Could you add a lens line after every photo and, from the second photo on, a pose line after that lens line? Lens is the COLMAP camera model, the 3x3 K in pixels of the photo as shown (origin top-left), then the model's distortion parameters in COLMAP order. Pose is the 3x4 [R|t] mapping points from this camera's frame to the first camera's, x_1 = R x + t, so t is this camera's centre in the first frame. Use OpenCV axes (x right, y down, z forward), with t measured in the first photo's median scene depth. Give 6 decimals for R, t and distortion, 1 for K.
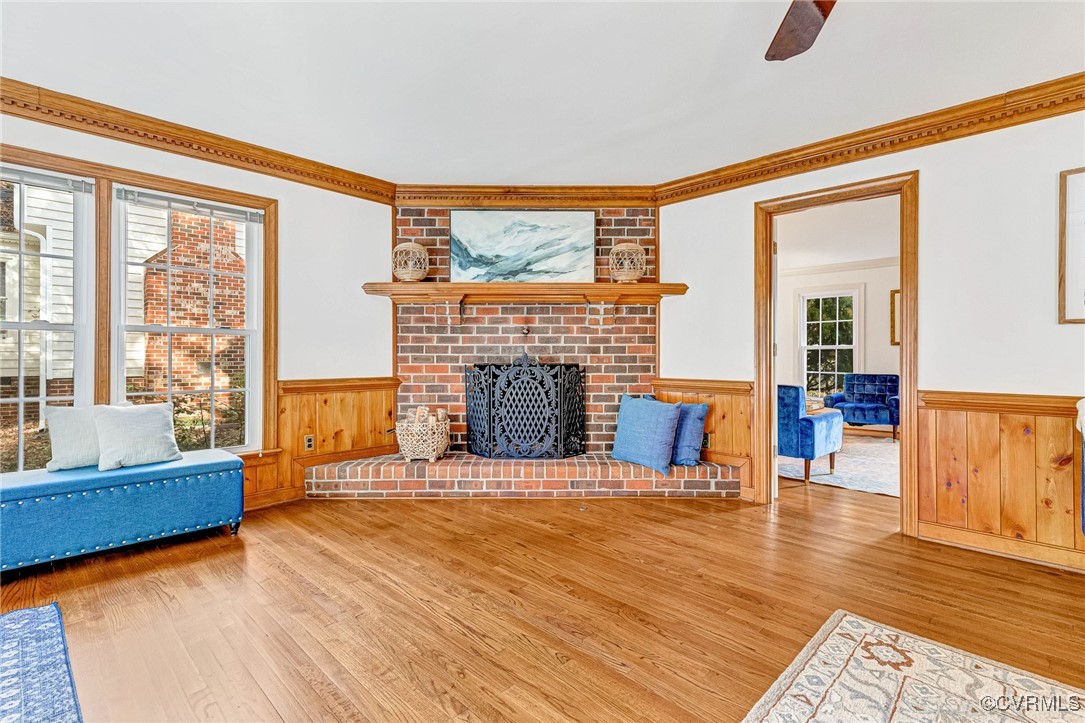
lens RADIAL K [[502.2, 0, 542.6], [0, 502.2, 358.2], [0, 0, 1]] dist [0.004819, -0.000864]
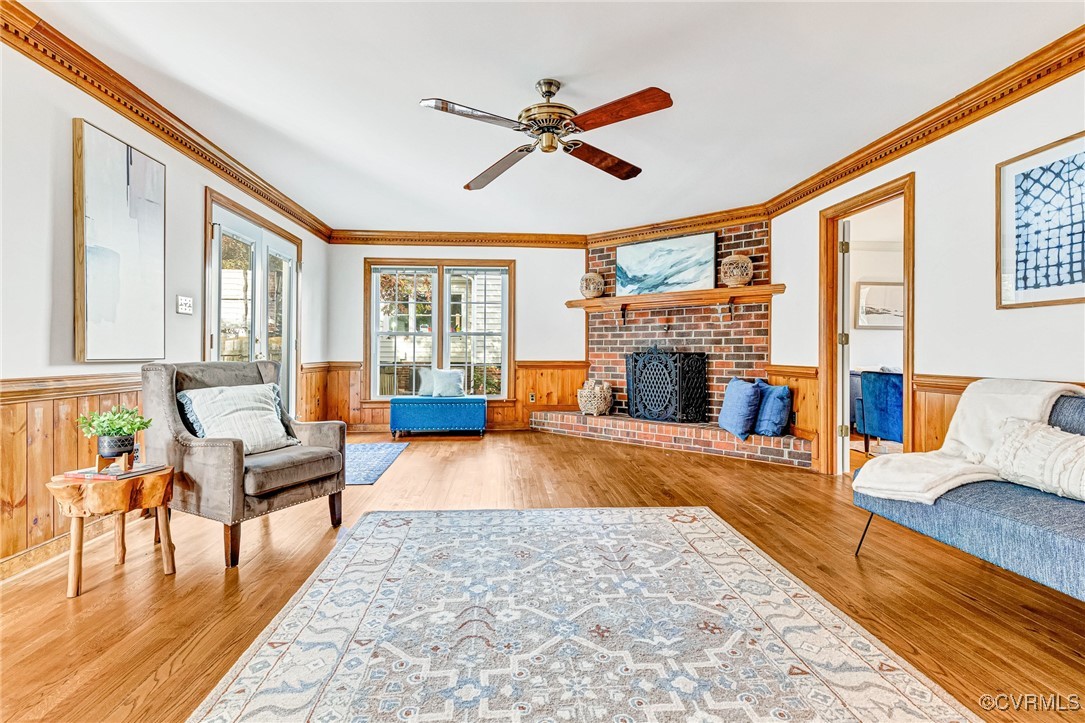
lens RADIAL K [[502.2, 0, 540.4], [0, 502.2, 354.5], [0, 0, 1]] dist [0.004819, -0.000864]
pose [[0.757408, 0.003963, -0.652929, 0.606183], [-0.004324, 0.999990, 0.001054, 0.017208], [0.652927, 0.002024, 0.757418, -0.250101]]
